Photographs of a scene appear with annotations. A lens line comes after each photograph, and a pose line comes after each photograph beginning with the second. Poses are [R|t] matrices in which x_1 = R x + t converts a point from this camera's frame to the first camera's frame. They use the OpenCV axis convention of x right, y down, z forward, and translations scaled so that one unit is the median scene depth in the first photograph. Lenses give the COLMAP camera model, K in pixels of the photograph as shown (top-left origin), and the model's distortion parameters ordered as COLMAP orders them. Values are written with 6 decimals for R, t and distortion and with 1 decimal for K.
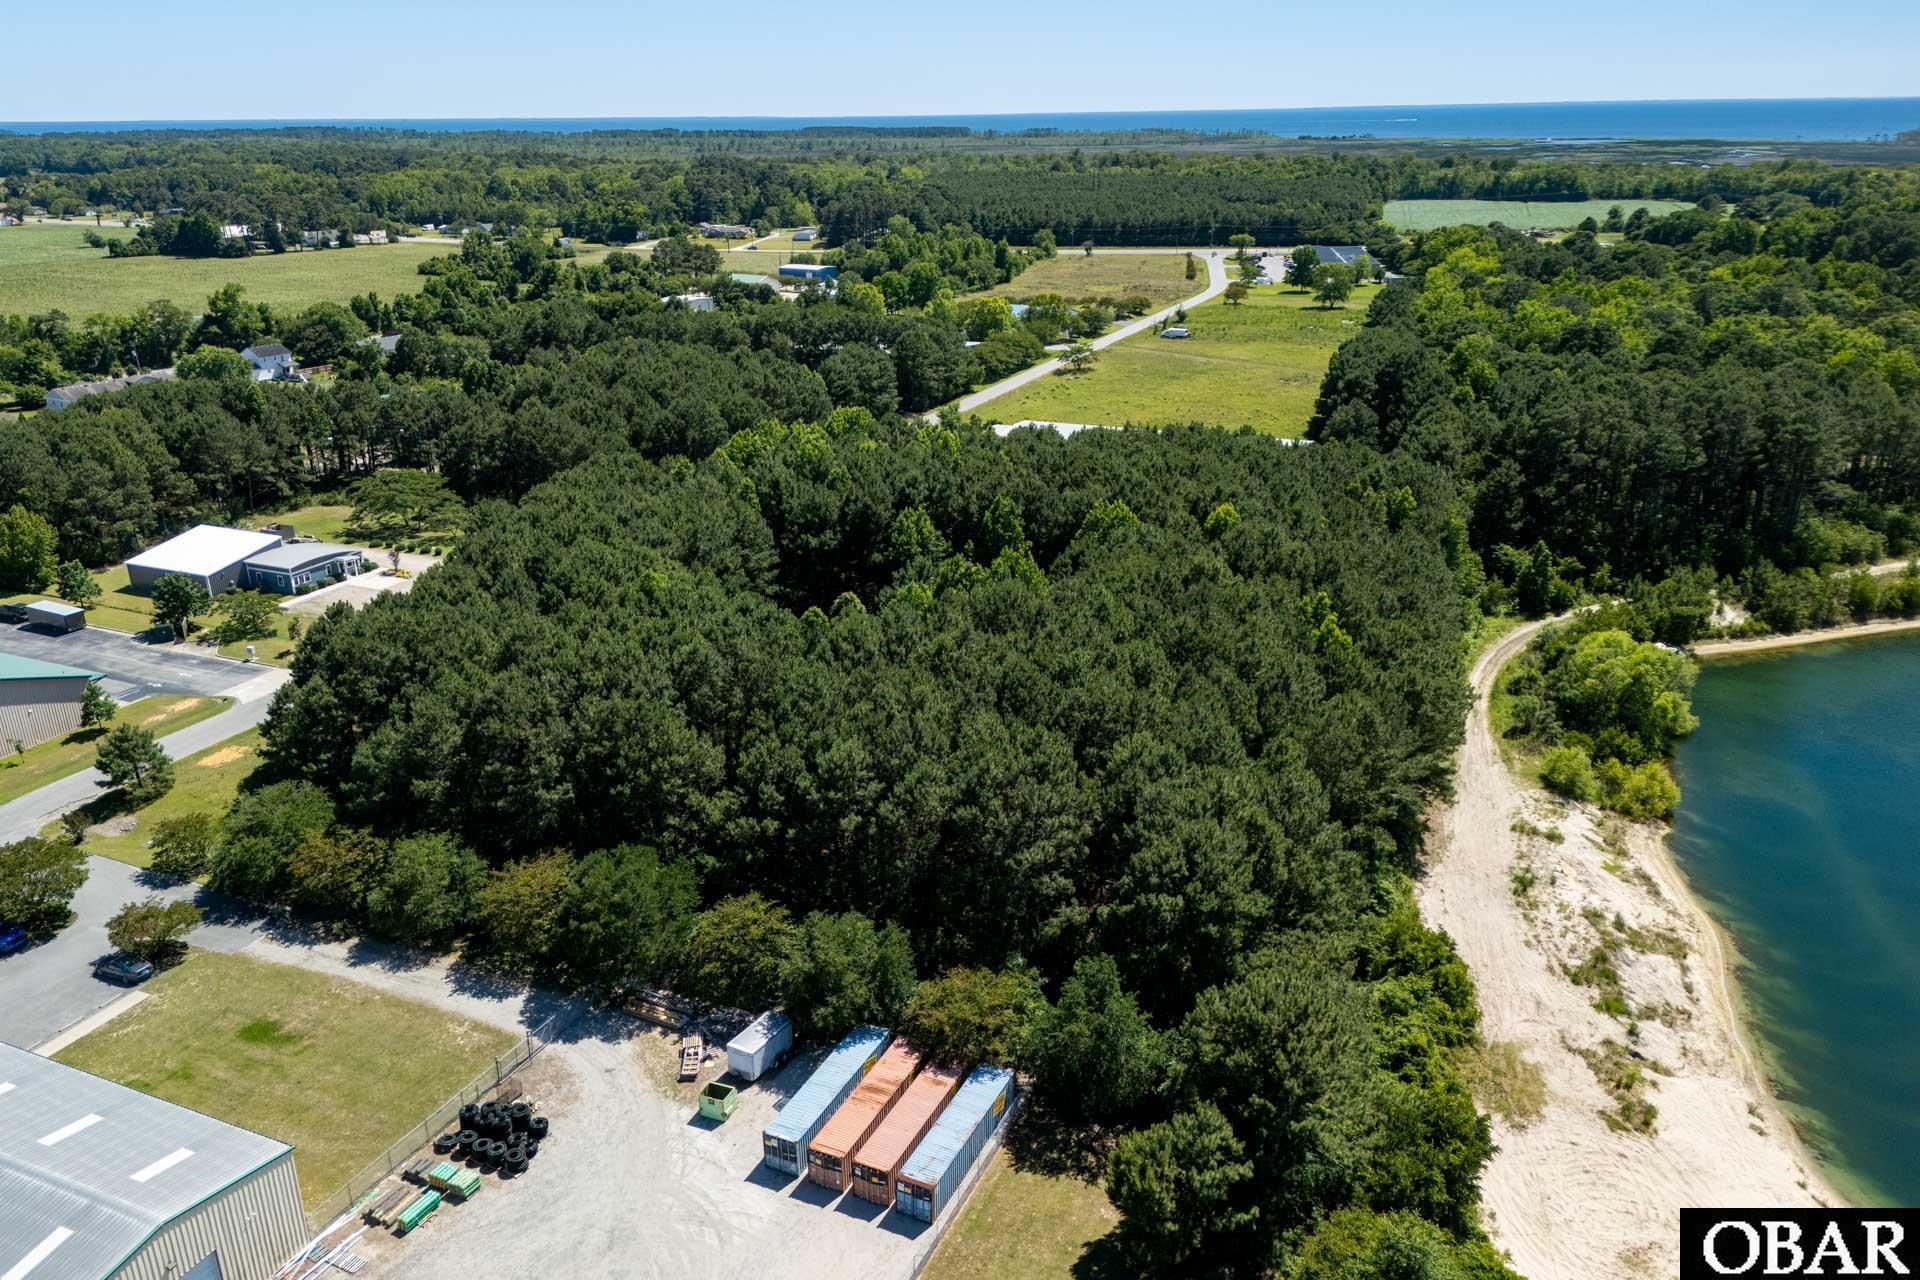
lens RADIAL K [[1402.3, 0, 965.7], [0, 1402.3, 664.4], [0, 0, 1]] dist [0.079720, -0.076243]
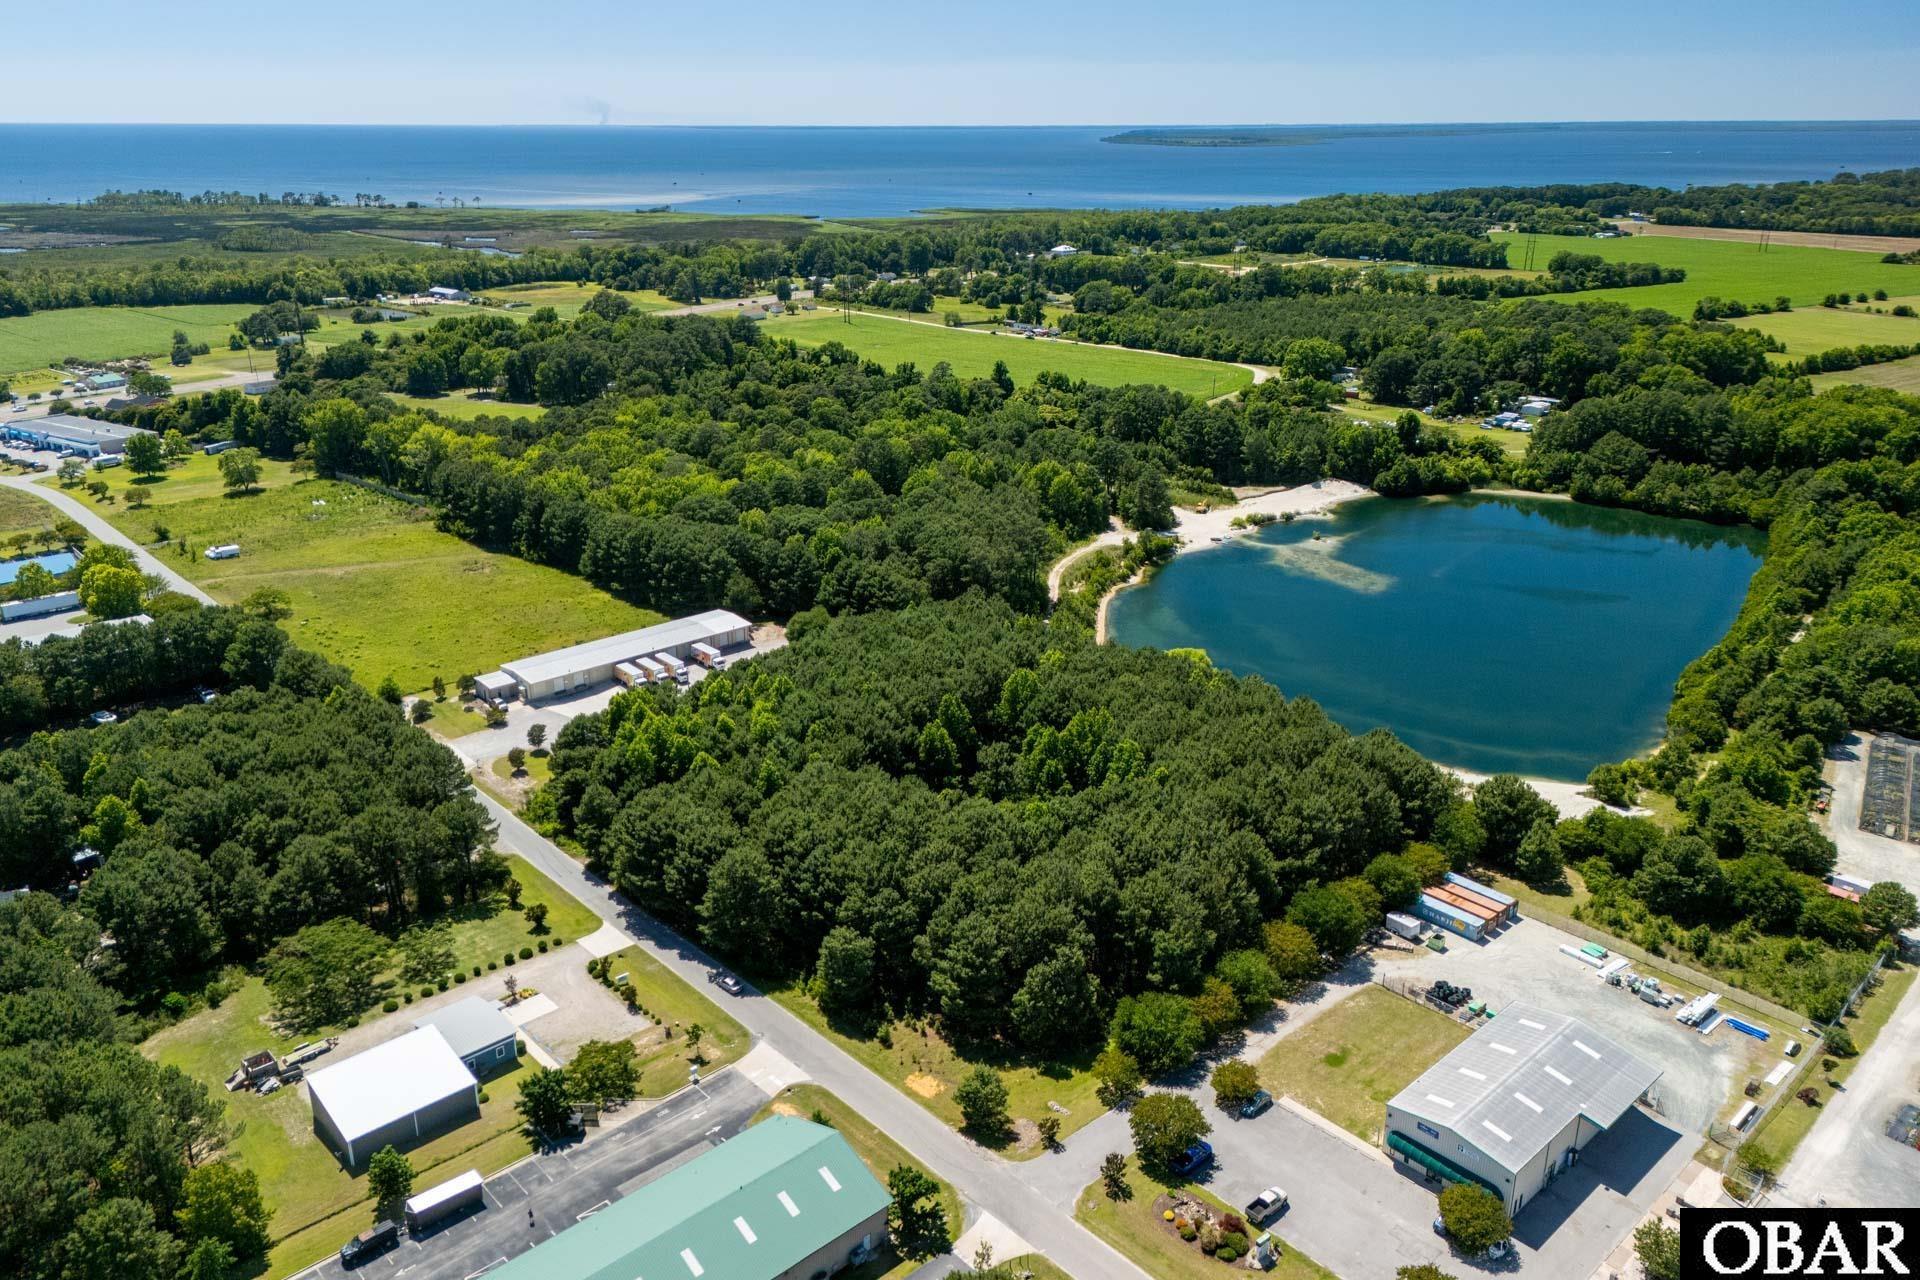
lens RADIAL K [[1407.5, 0, 962.9], [0, 1407.5, 646.2], [0, 0, 1]] dist [0.078803, -0.078170]
pose [[0.392855, -0.306957, 0.866858, -1.805421], [0.330214, 0.926864, 0.178554, -0.619262], [-0.858268, 0.216103, 0.465485, 0.378584]]
